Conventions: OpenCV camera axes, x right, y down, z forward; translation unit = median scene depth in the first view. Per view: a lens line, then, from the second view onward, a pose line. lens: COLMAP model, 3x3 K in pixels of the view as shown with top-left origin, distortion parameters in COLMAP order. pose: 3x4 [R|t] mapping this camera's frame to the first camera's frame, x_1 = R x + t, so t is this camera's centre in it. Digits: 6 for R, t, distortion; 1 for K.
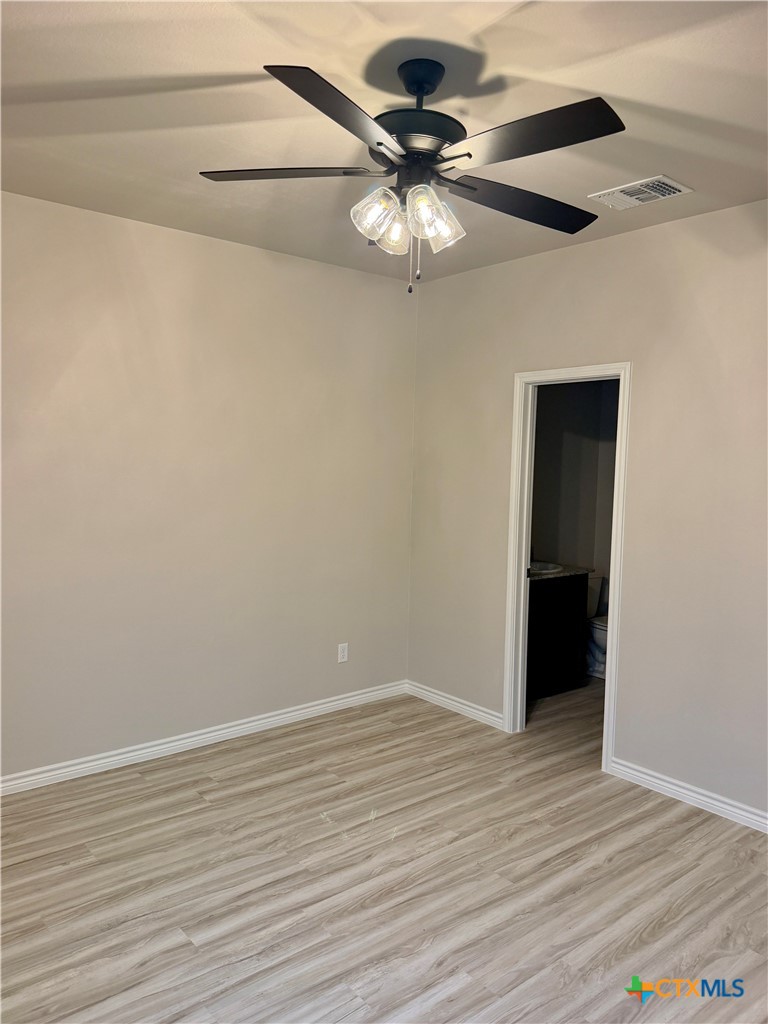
lens RADIAL K [[743.3, 0, 385.5], [0, 743.3, 509.1], [0, 0, 1]] dist [-0.004322, -0.002735]
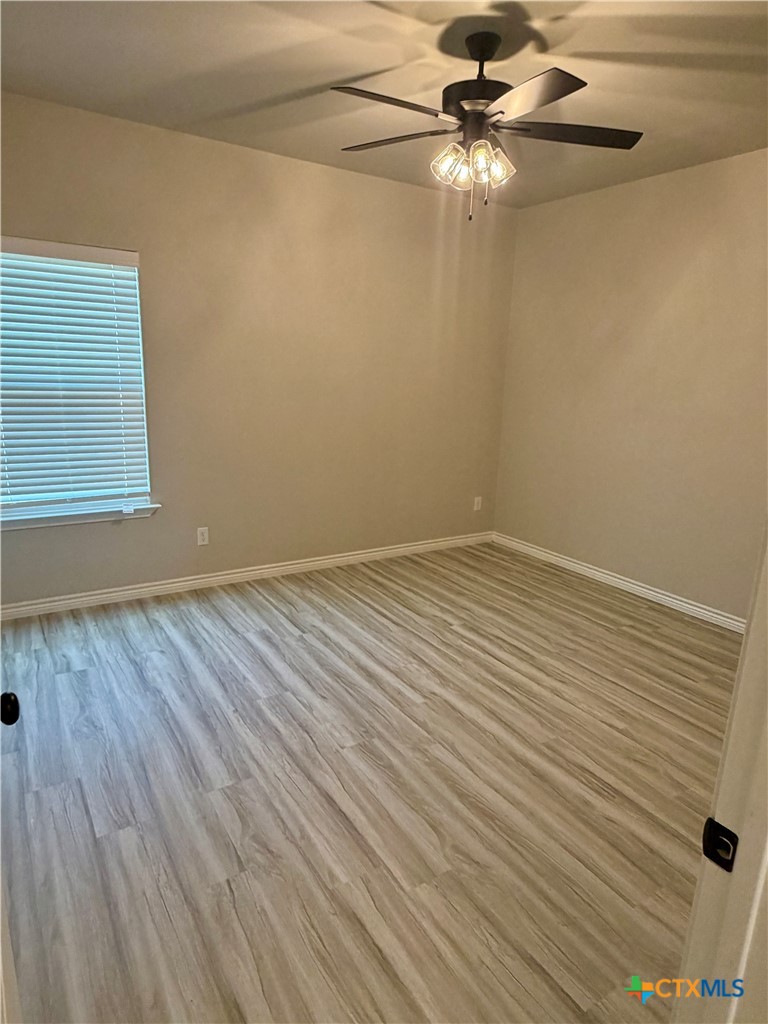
lens RADIAL K [[619.8, 0, 386.2], [0, 619.8, 512.0], [0, 0, 1]] dist [-0.003741, -0.000794]
pose [[-0.114796, 0.208053, -0.971358, 1.030968], [-0.109272, 0.969244, 0.220514, -0.004307], [0.987361, 0.131456, -0.088531, 0.819982]]
